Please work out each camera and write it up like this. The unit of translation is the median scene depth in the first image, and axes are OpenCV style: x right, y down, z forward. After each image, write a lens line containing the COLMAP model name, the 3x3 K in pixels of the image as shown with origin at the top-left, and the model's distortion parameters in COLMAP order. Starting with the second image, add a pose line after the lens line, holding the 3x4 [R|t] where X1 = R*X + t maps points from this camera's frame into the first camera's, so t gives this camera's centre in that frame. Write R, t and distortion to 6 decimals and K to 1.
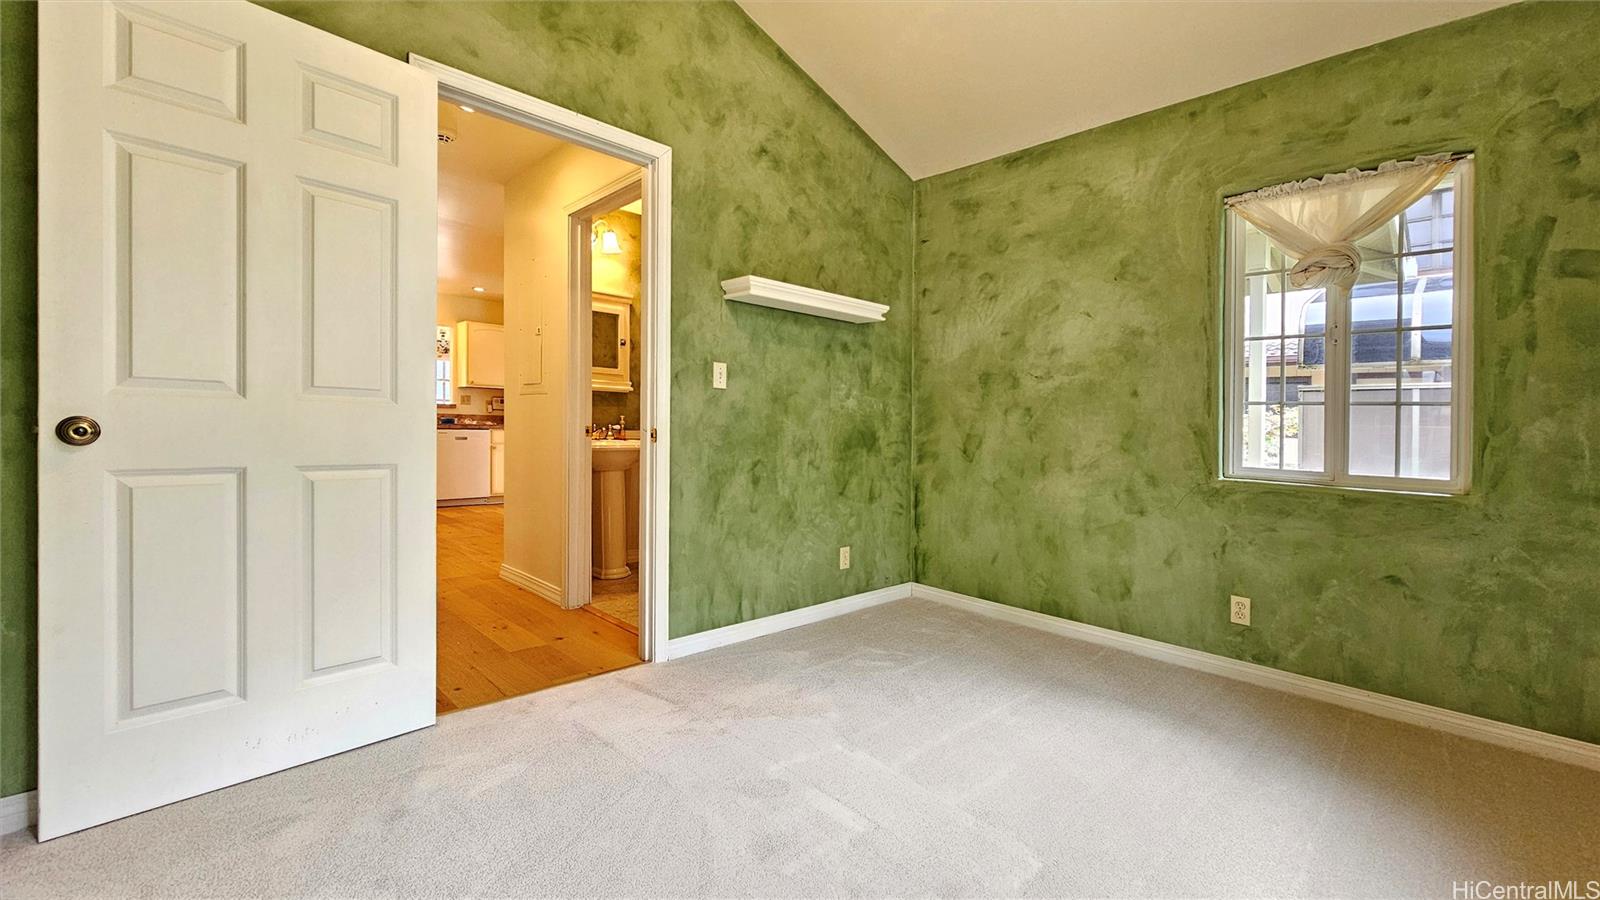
lens RADIAL K [[659.8, 0, 805.0], [0, 659.8, 441.2], [0, 0, 1]] dist [-0.000783, 0.000182]
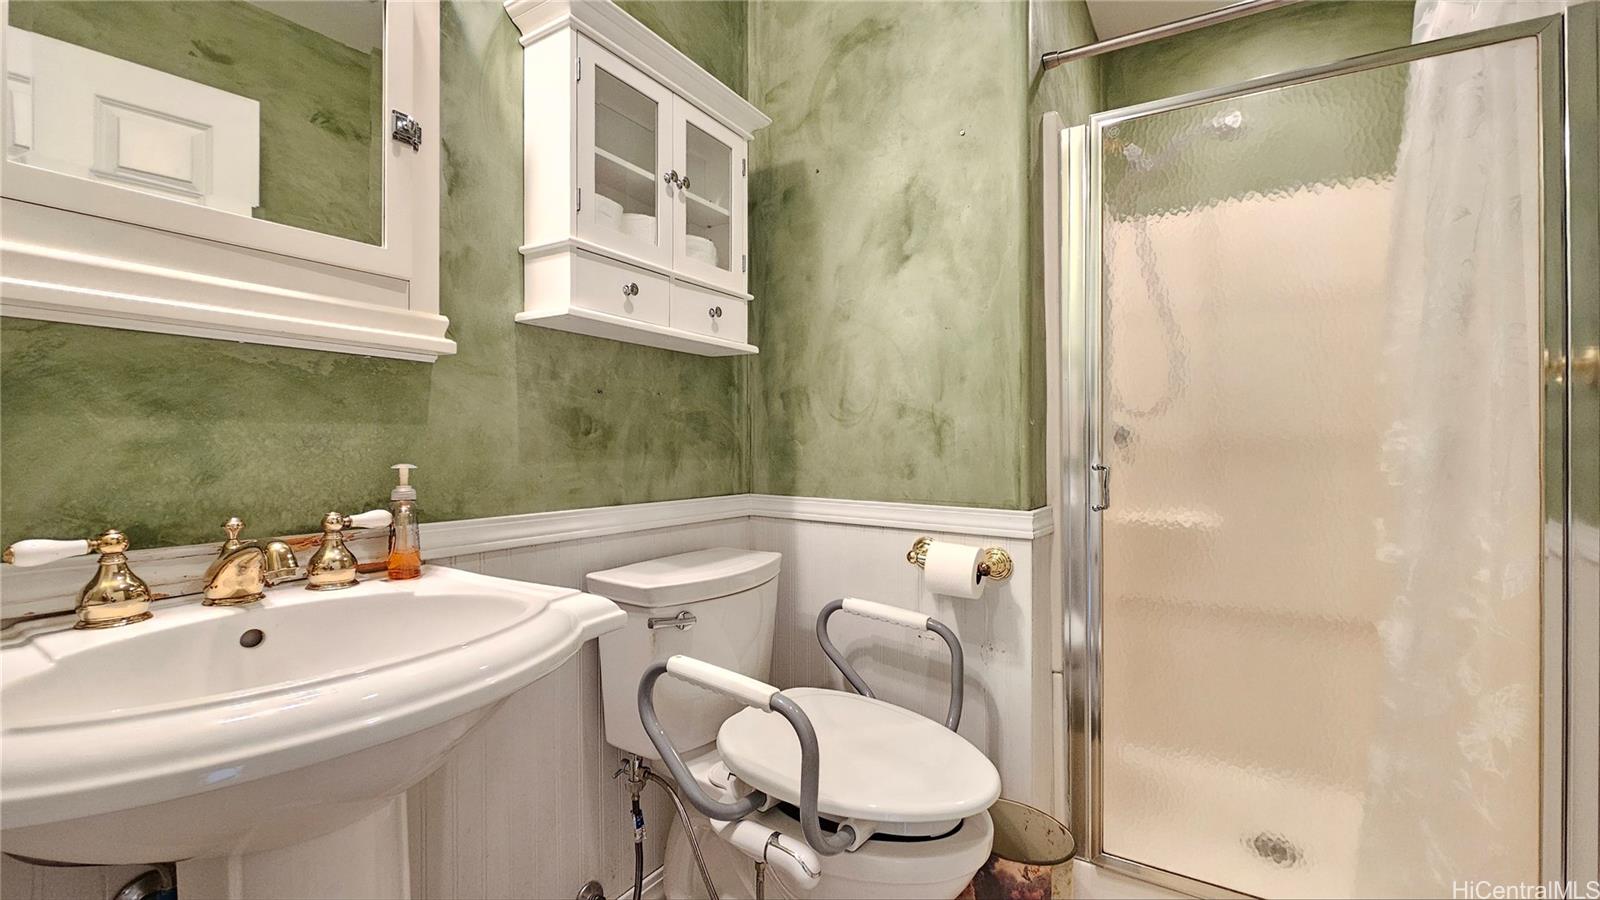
lens RADIAL K [[659.8, 0, 798.8], [0, 659.8, 447.2], [0, 0, 1]] dist [-0.000783, 0.000182]
pose [[0.971368, -0.005568, 0.237514, -0.200645], [0.007043, 0.999961, -0.005363, -0.041167], [-0.237475, 0.006882, 0.971369, 0.751891]]
